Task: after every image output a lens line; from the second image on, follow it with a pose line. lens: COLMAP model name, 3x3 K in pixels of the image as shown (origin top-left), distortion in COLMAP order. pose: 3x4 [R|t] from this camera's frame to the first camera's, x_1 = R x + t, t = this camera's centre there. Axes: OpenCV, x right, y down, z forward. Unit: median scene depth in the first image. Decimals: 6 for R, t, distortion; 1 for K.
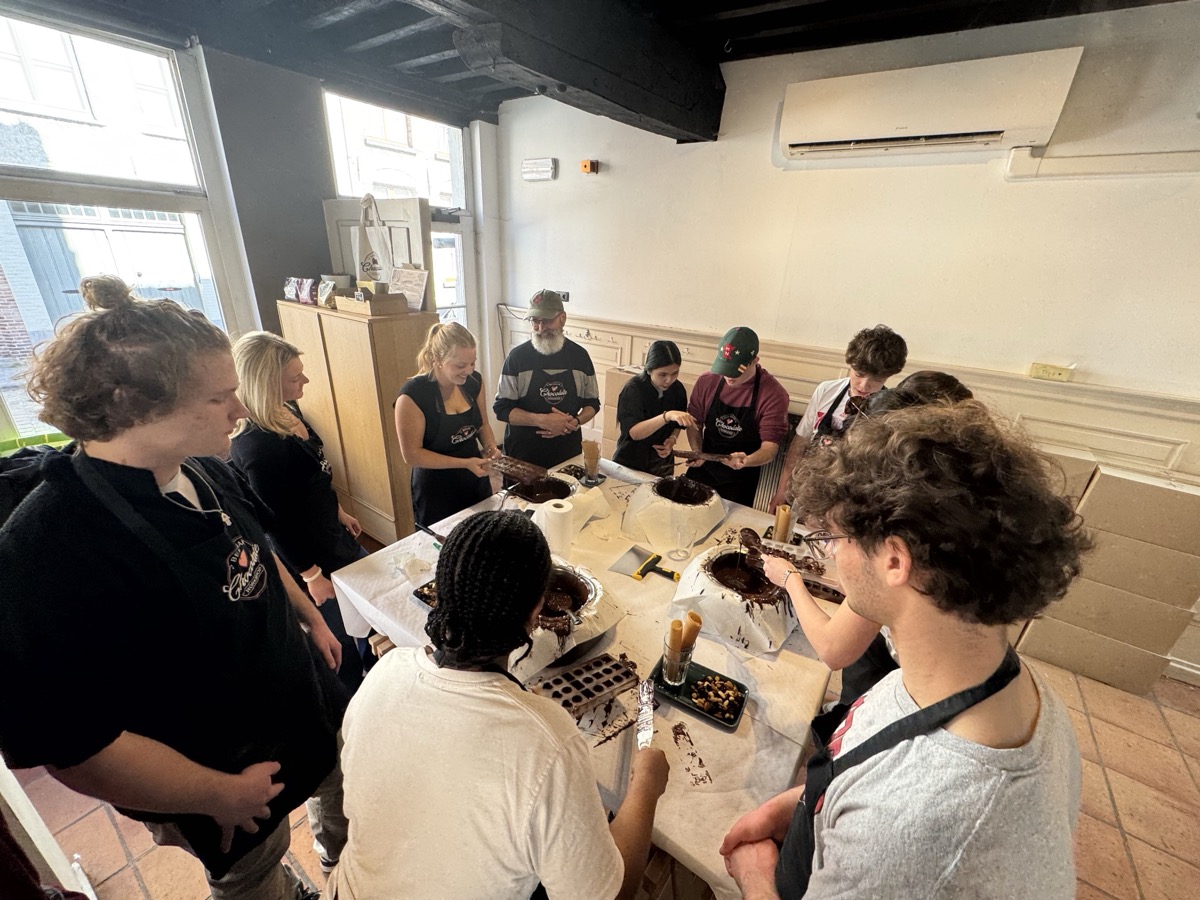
lens RADIAL K [[479.1, 0, 597.8], [0, 479.1, 454.7], [0, 0, 1]] dist [0.002215, -0.000025]
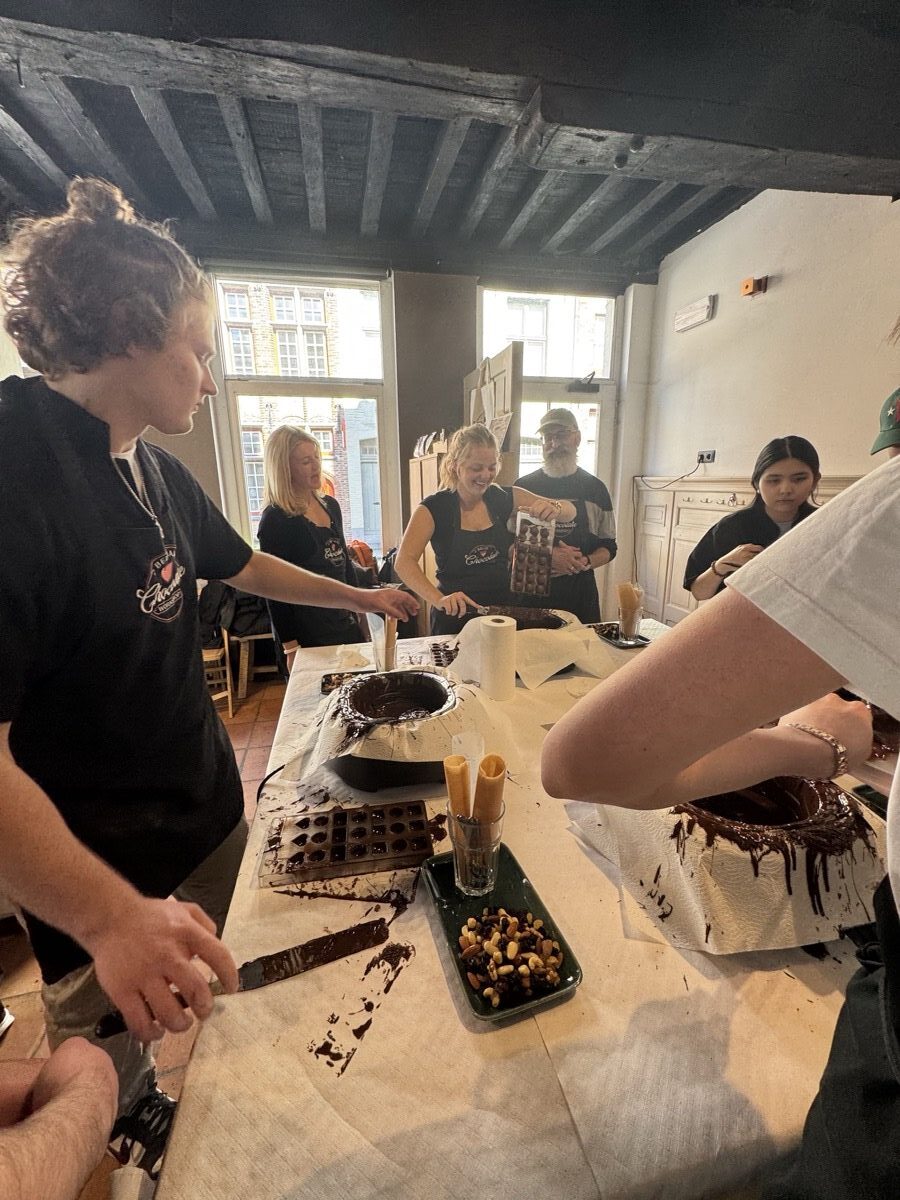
lens RADIAL K [[479.1, 0, 446.8], [0, 479.1, 598.8], [0, 0, 1]] dist [0.002215, -0.000025]
pose [[0.748034, 0.109359, -0.654588, 0.205139], [-0.219603, 0.971554, -0.088640, 0.093372], [0.626274, 0.210055, 0.750771, 0.225921]]
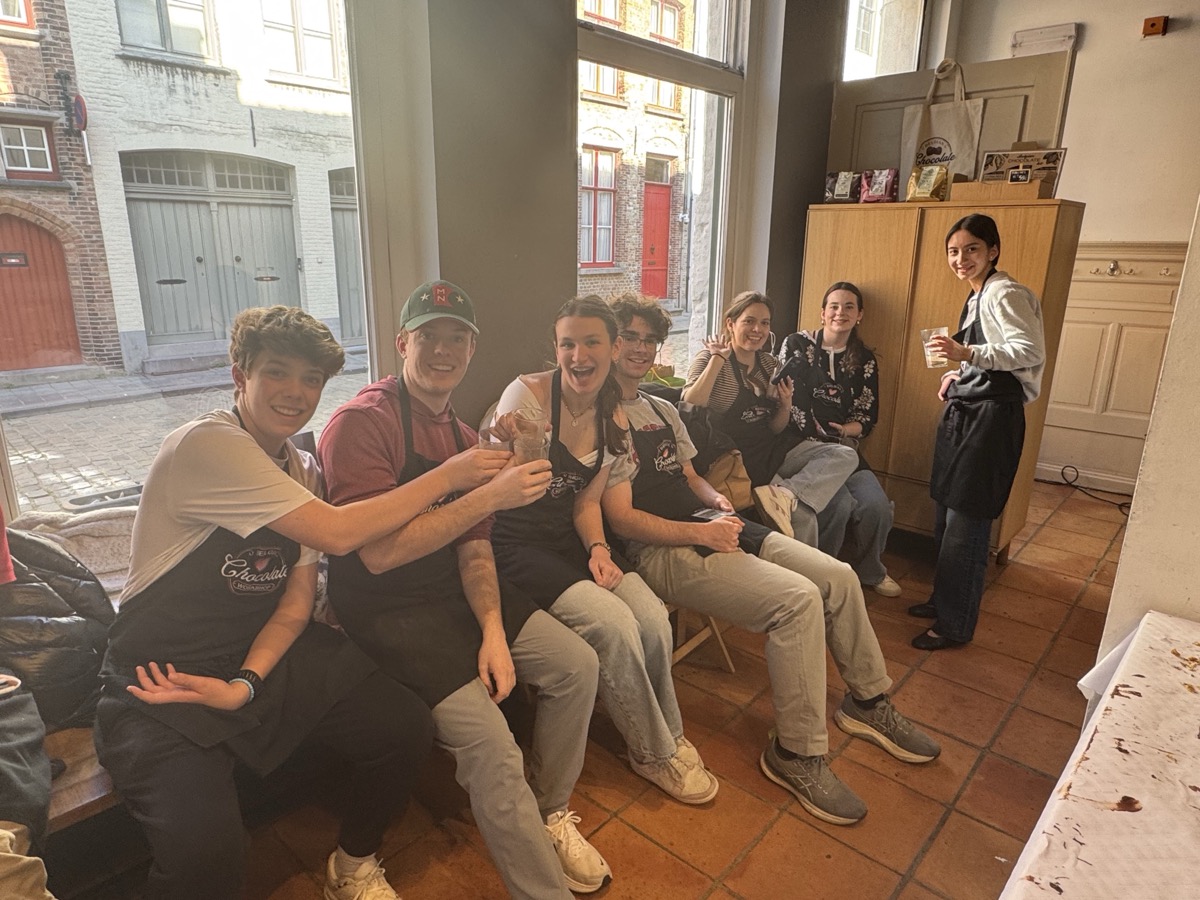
lens RADIAL K [[749.6, 0, 600.0], [0, 749.6, 450.0], [0, 0, 1]] dist [-0.002034, -0.000752]
pose [[0.992836, -0.006571, -0.119302, -0.801543], [-0.008895, 0.991651, -0.128645, 0.185872], [0.119151, 0.128785, 0.984488, -0.107795]]
